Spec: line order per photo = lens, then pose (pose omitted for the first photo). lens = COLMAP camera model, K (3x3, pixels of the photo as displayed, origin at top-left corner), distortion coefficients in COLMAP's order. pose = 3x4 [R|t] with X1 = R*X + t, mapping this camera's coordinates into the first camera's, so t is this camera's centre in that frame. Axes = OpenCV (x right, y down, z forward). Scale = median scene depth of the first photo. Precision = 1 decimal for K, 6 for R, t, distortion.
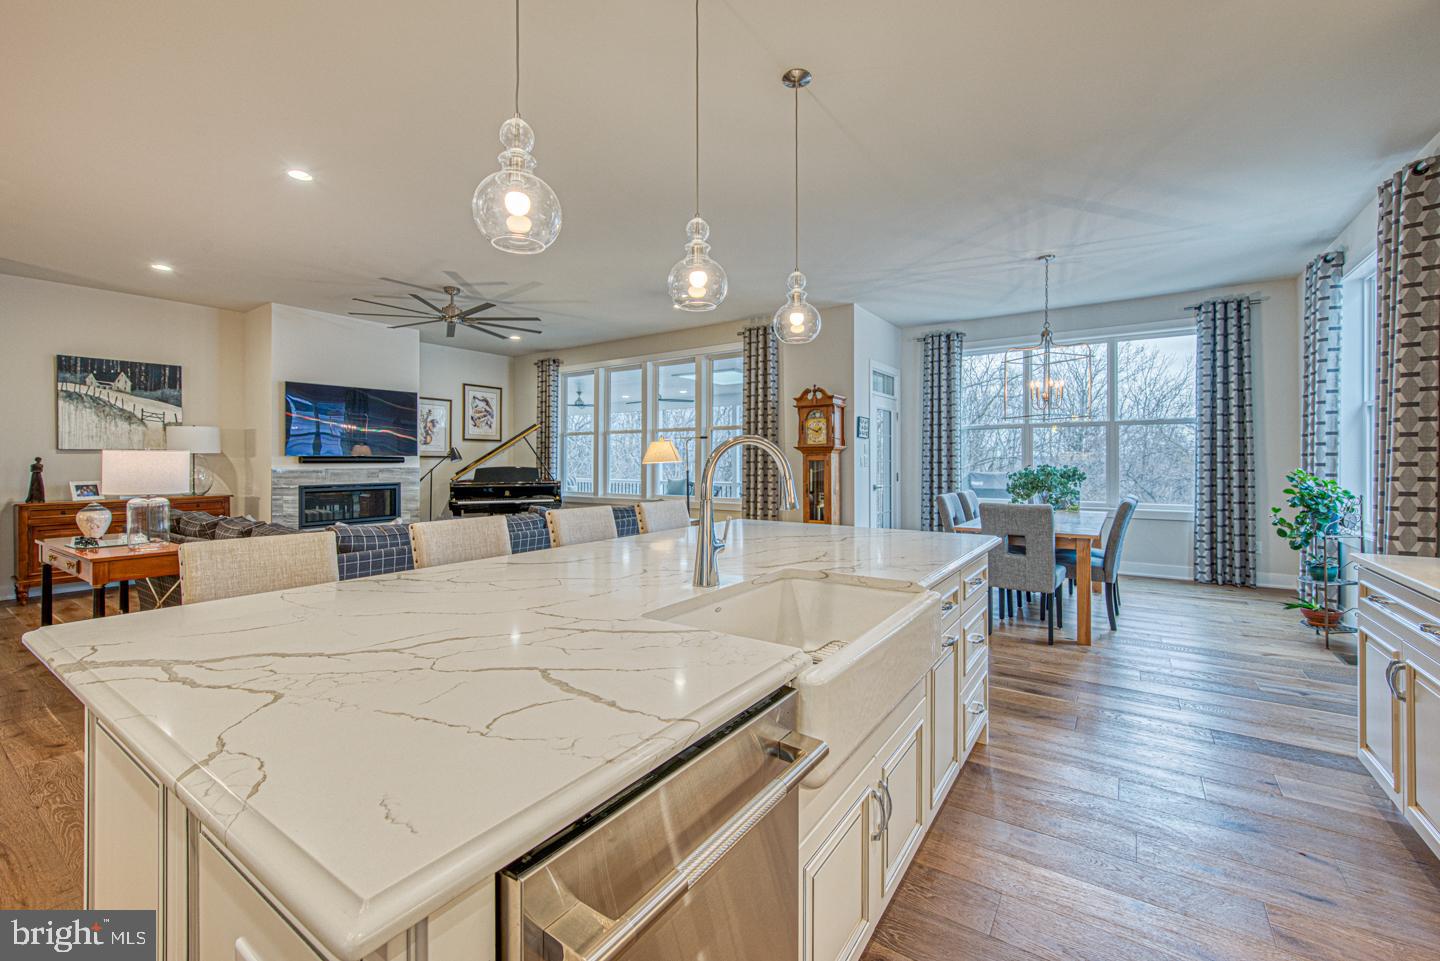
lens RADIAL K [[597.6, 0, 724.4], [0, 597.6, 460.0], [0, 0, 1]] dist [-0.001671, -0.000585]
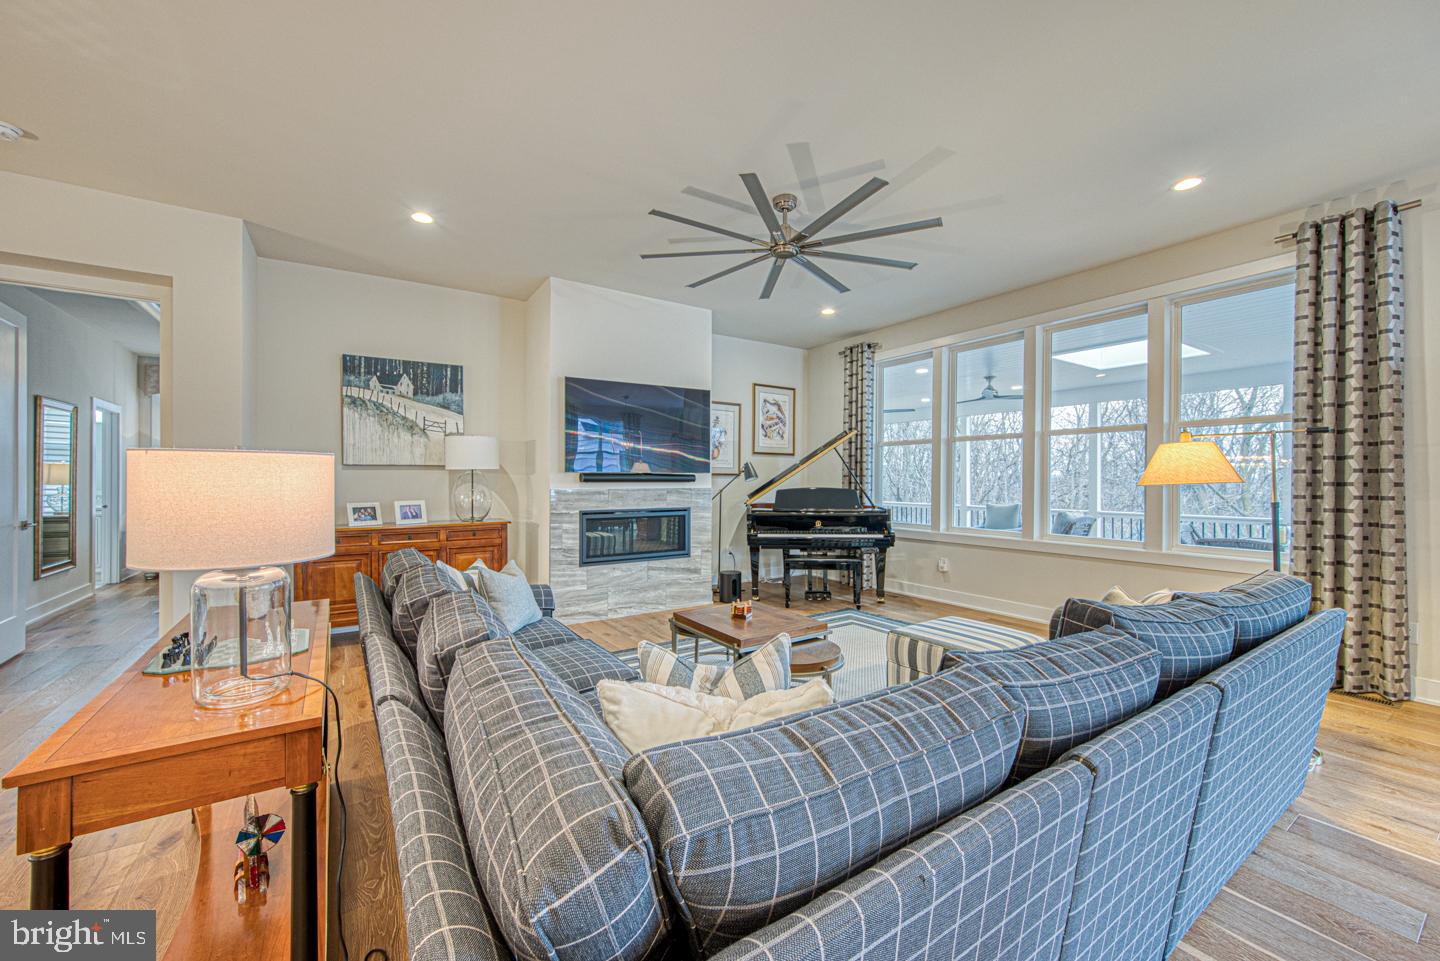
lens RADIAL K [[559.7, 0, 717.5], [0, 559.7, 478.6], [0, 0, 1]] dist [0.003553, -0.001456]
pose [[0.924830, 0.002845, -0.380371, -0.265869], [-0.003219, 0.999995, -0.000347, 0.000672], [0.380368, 0.001545, 0.924834, 0.389380]]
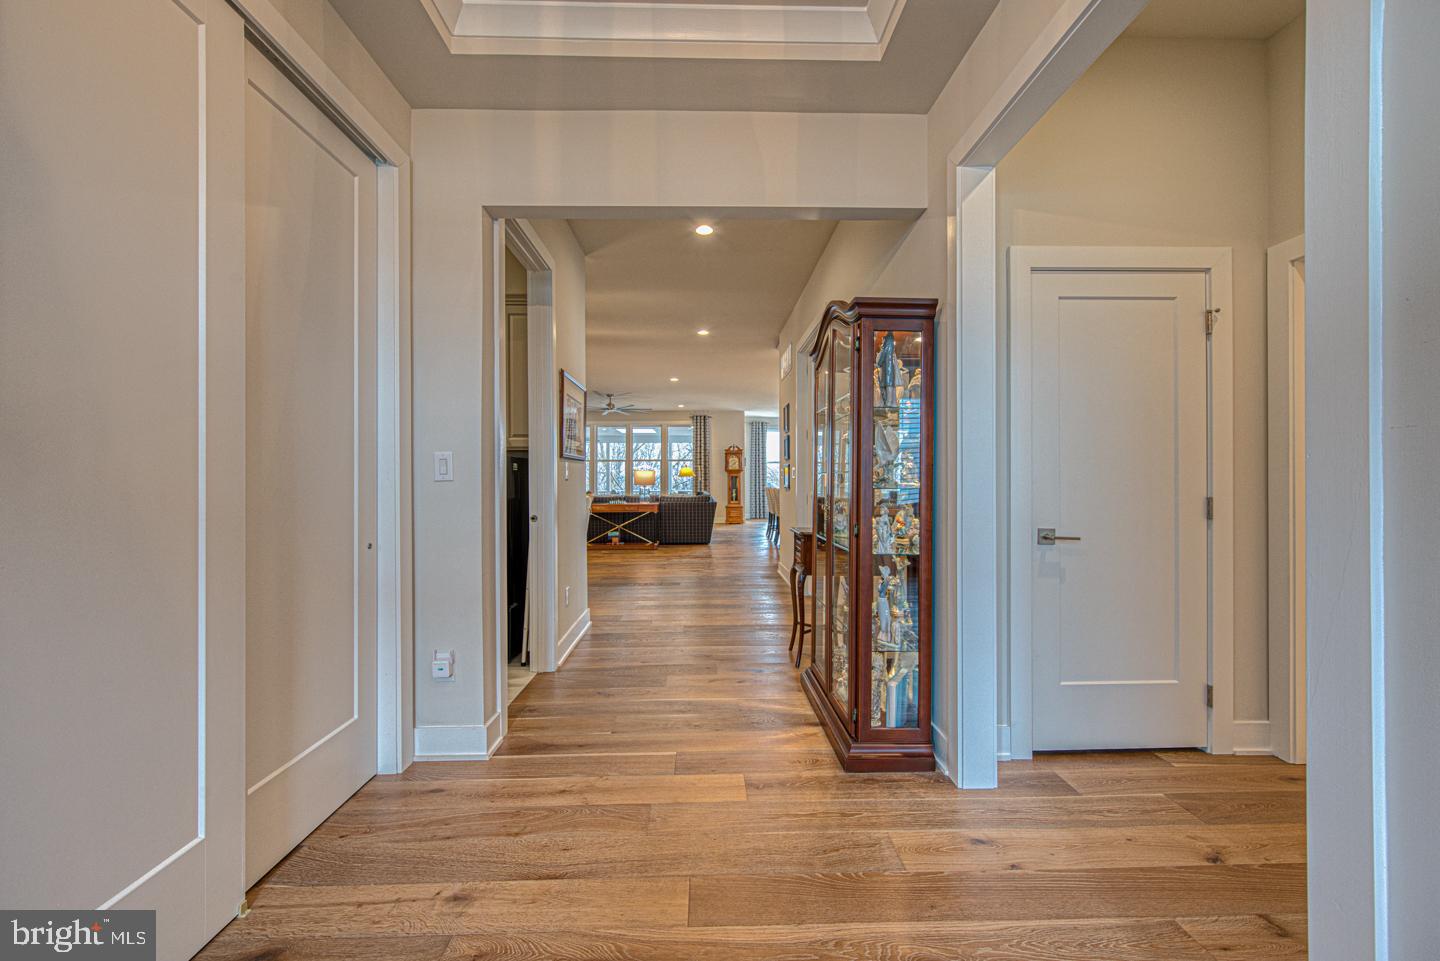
lens RADIAL K [[559.7, 0, 718.1], [0, 559.7, 480.1], [0, 0, 1]] dist [0.003553, -0.001456]
pose [[0.809504, 0.004036, 0.587101, -1.171971], [-0.002450, 0.999991, -0.003495, 0.026147], [-0.587109, 0.001391, 0.809506, -0.751124]]
